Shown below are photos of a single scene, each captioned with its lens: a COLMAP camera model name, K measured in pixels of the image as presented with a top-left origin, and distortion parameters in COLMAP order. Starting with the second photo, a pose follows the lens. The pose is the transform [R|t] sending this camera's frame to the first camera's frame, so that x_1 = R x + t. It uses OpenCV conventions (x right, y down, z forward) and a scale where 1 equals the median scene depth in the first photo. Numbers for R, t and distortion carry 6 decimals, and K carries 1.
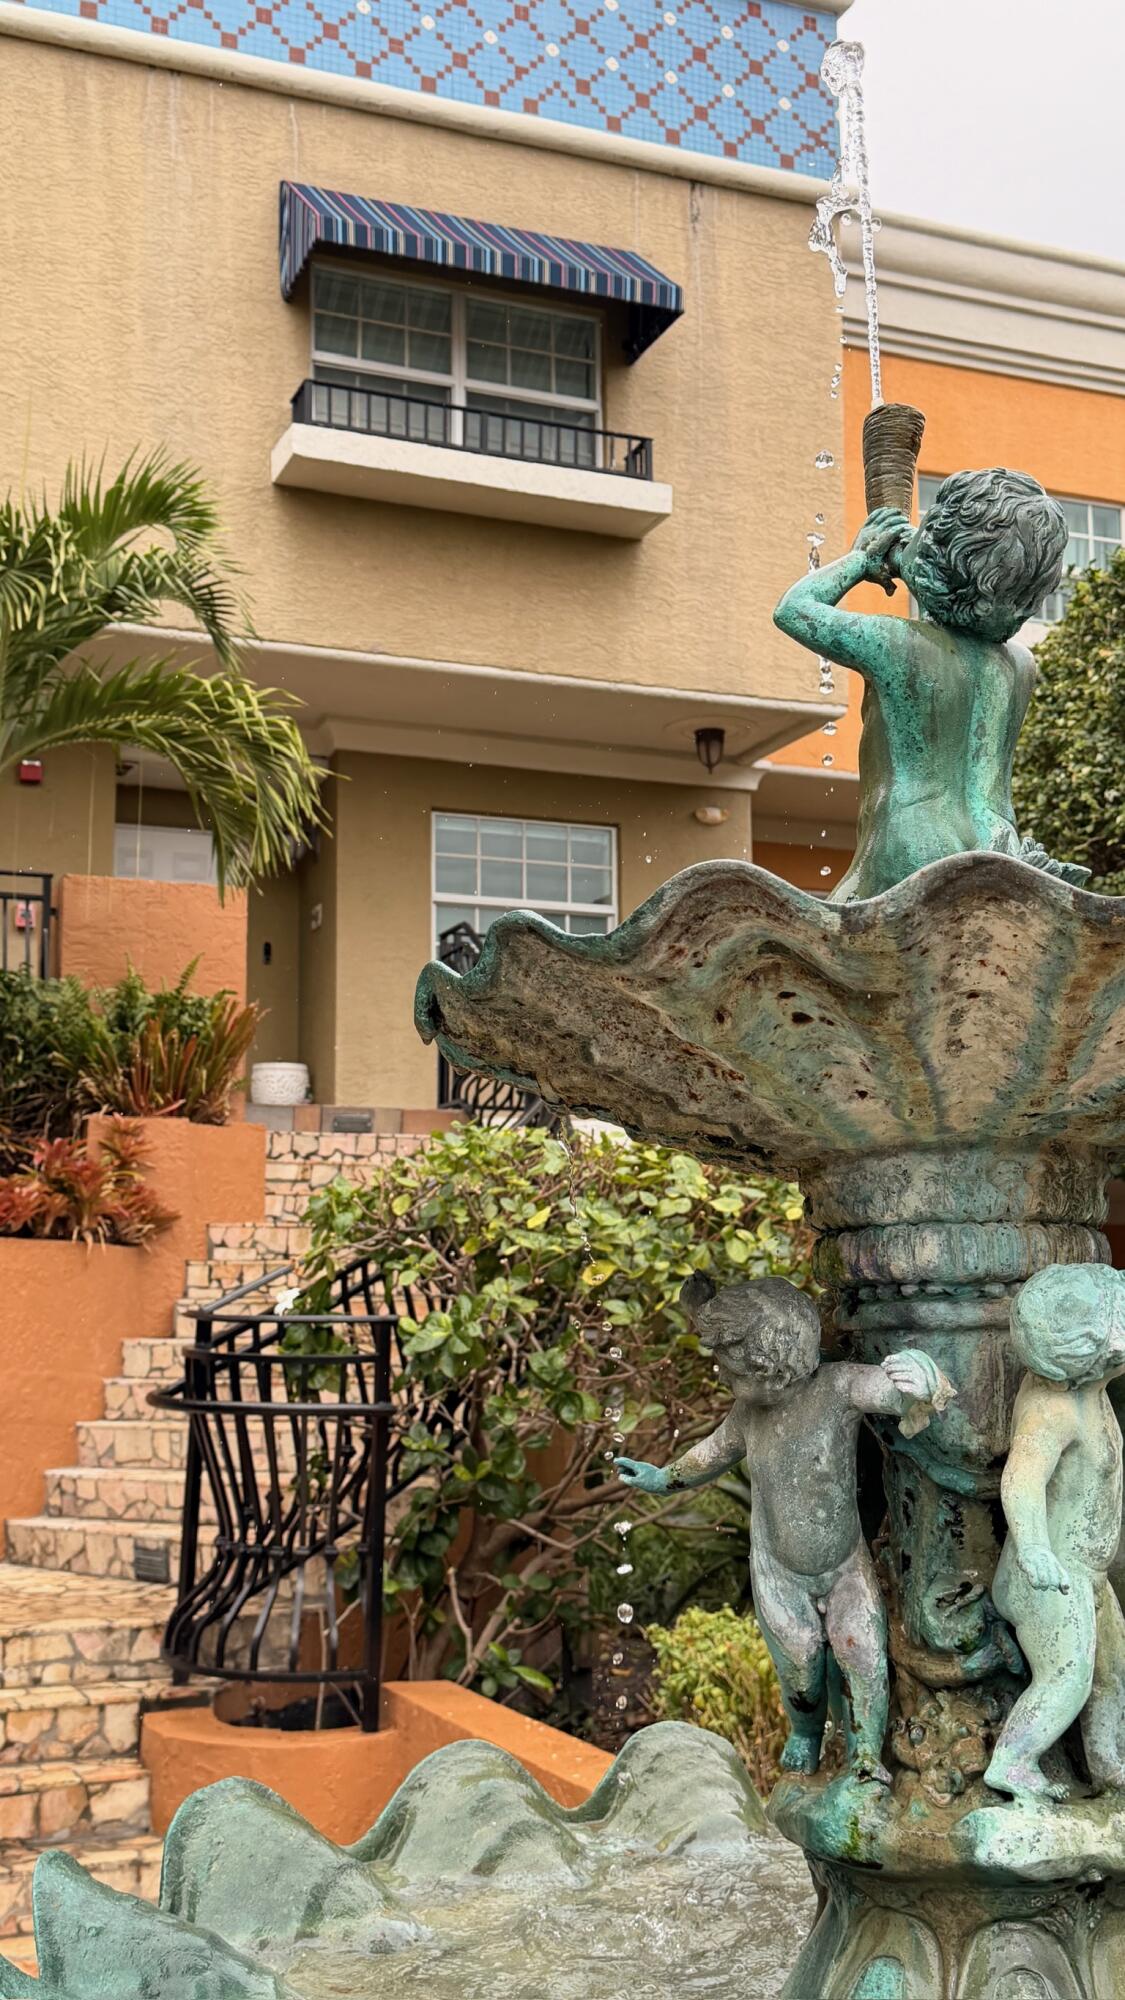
lens RADIAL K [[2035.4, 0, 562.5], [0, 2035.4, 1000.0], [0, 0, 1]] dist [0.197696, -0.415389]
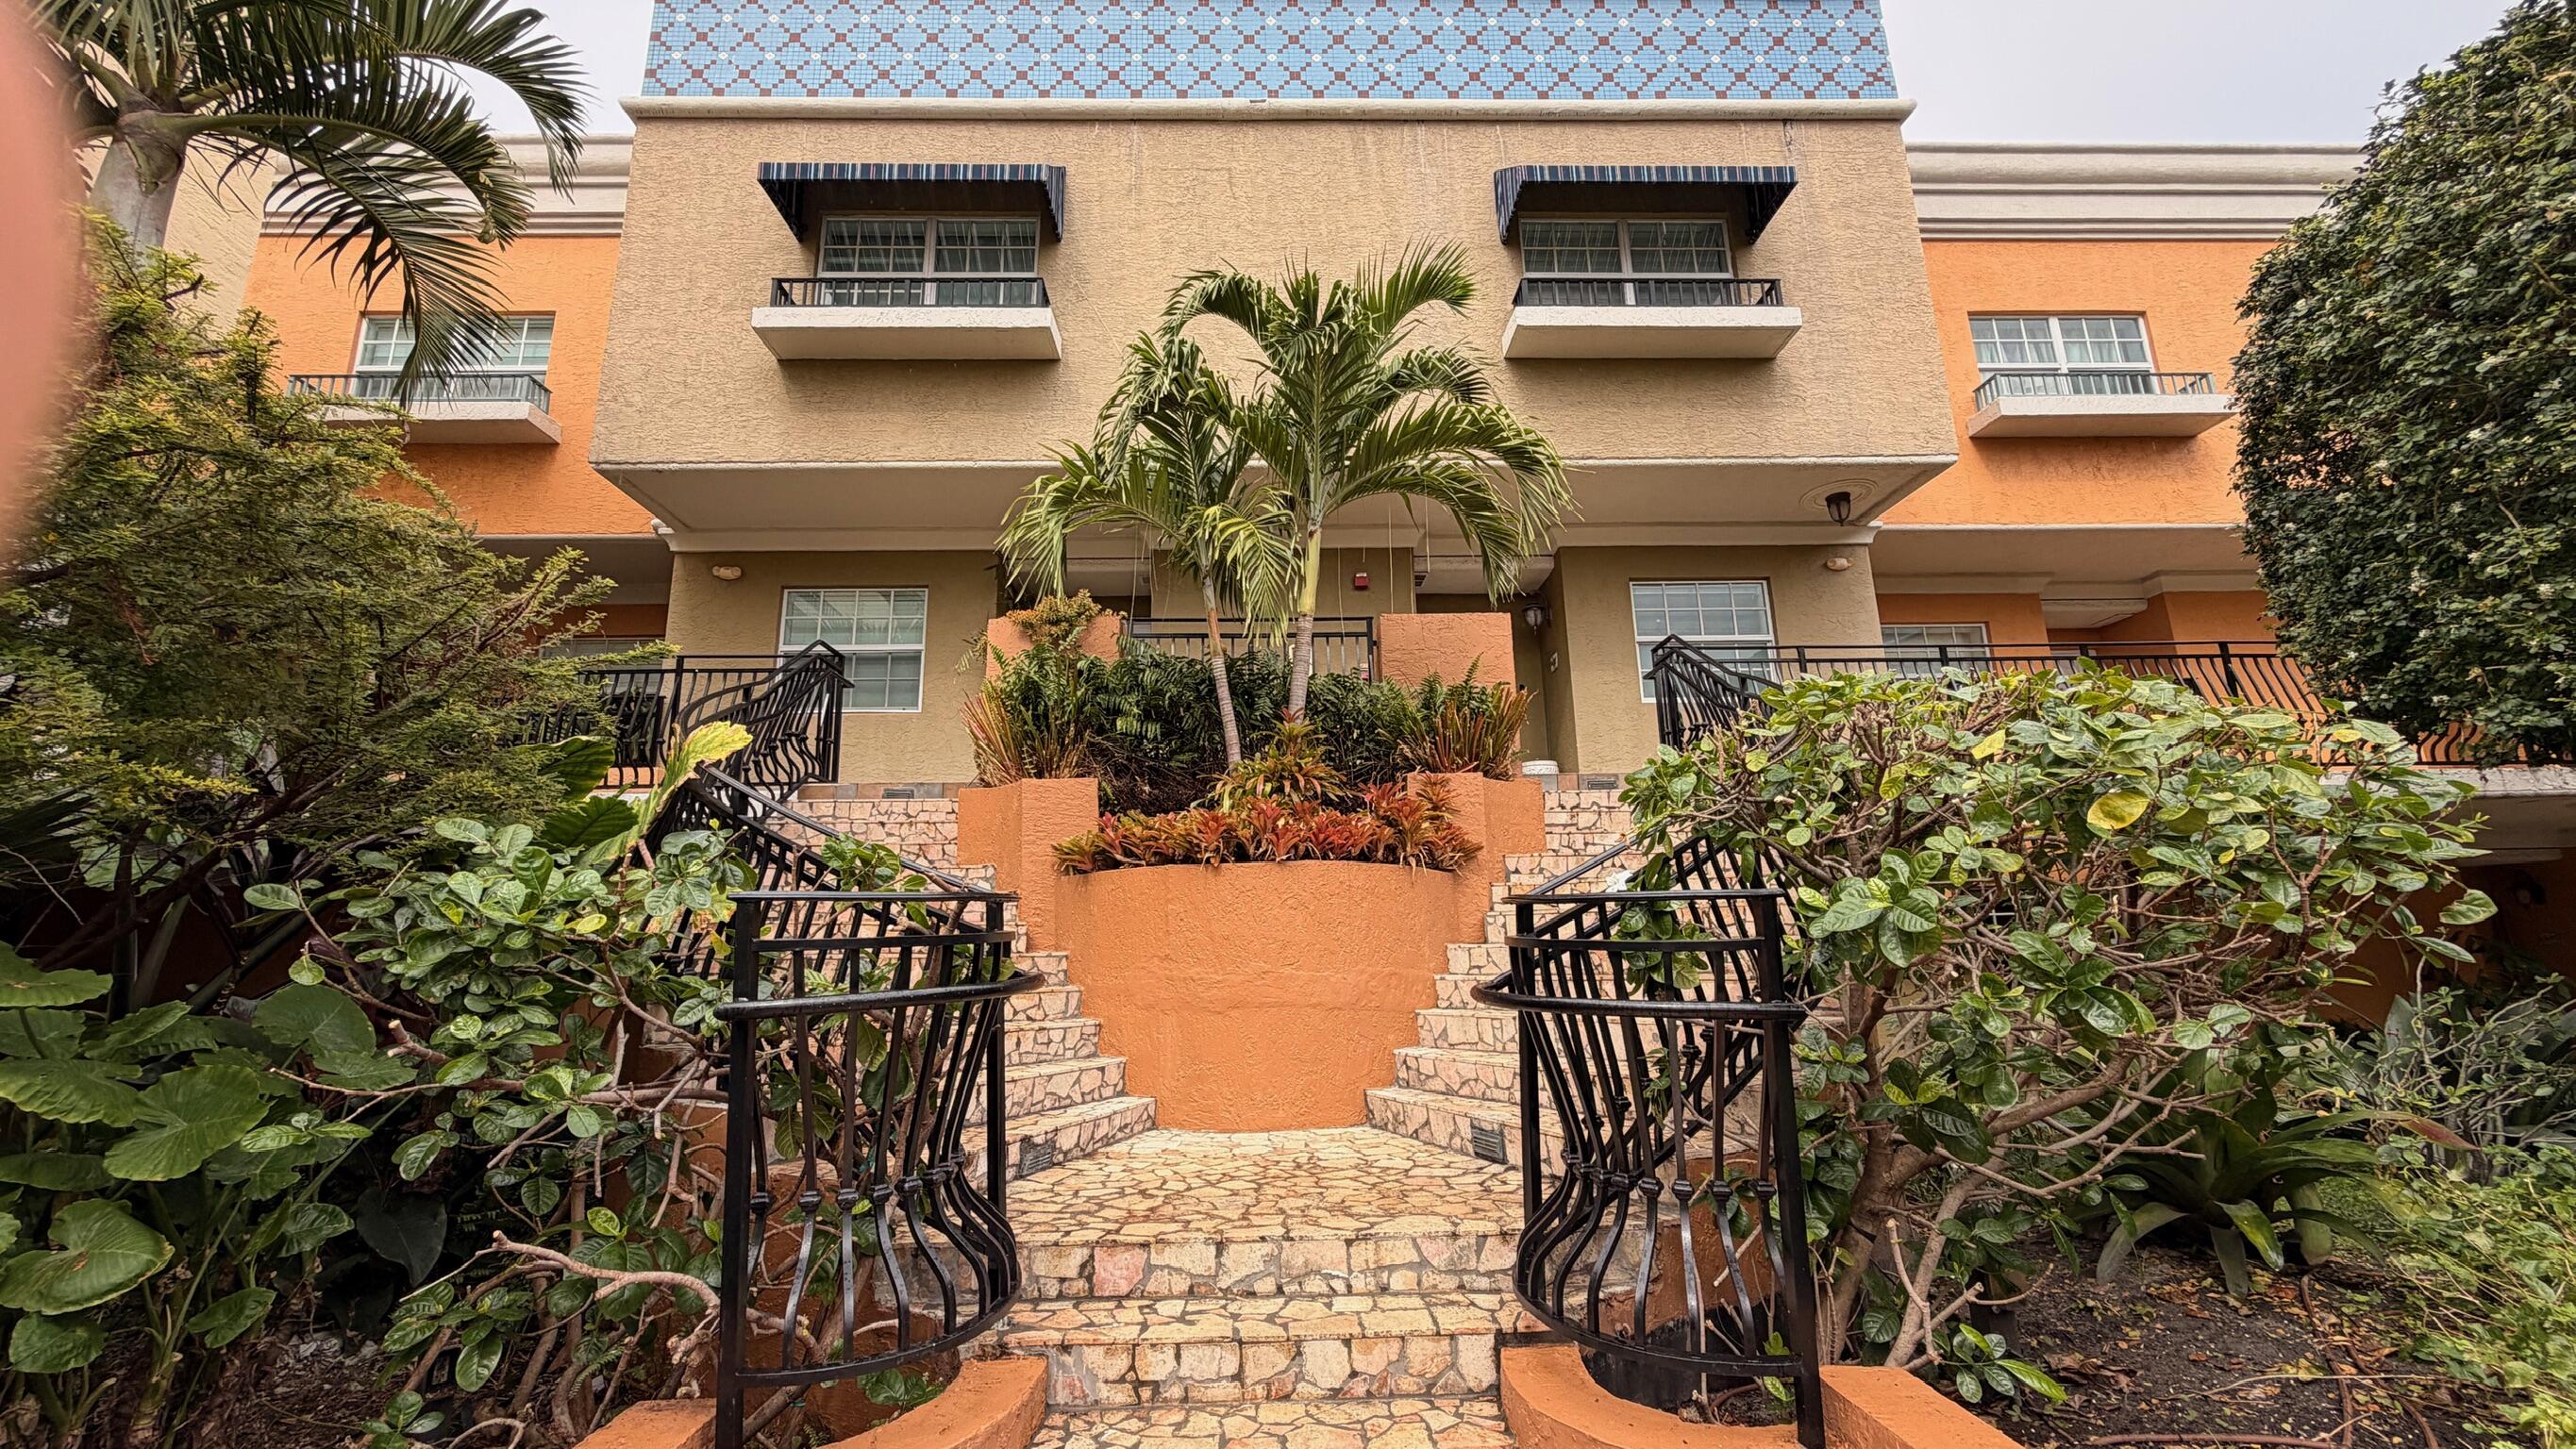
lens RADIAL K [[1042.9, 0, 1288.0], [0, 1042.9, 724.5], [0, 0, 1]] dist [-0.000564, -0.000001]
pose [[0.935771, -0.087748, -0.341515, -0.080727], [0.067990, 0.995268, -0.069425, 0.074771], [0.345990, 0.041746, 0.937309, 0.392894]]
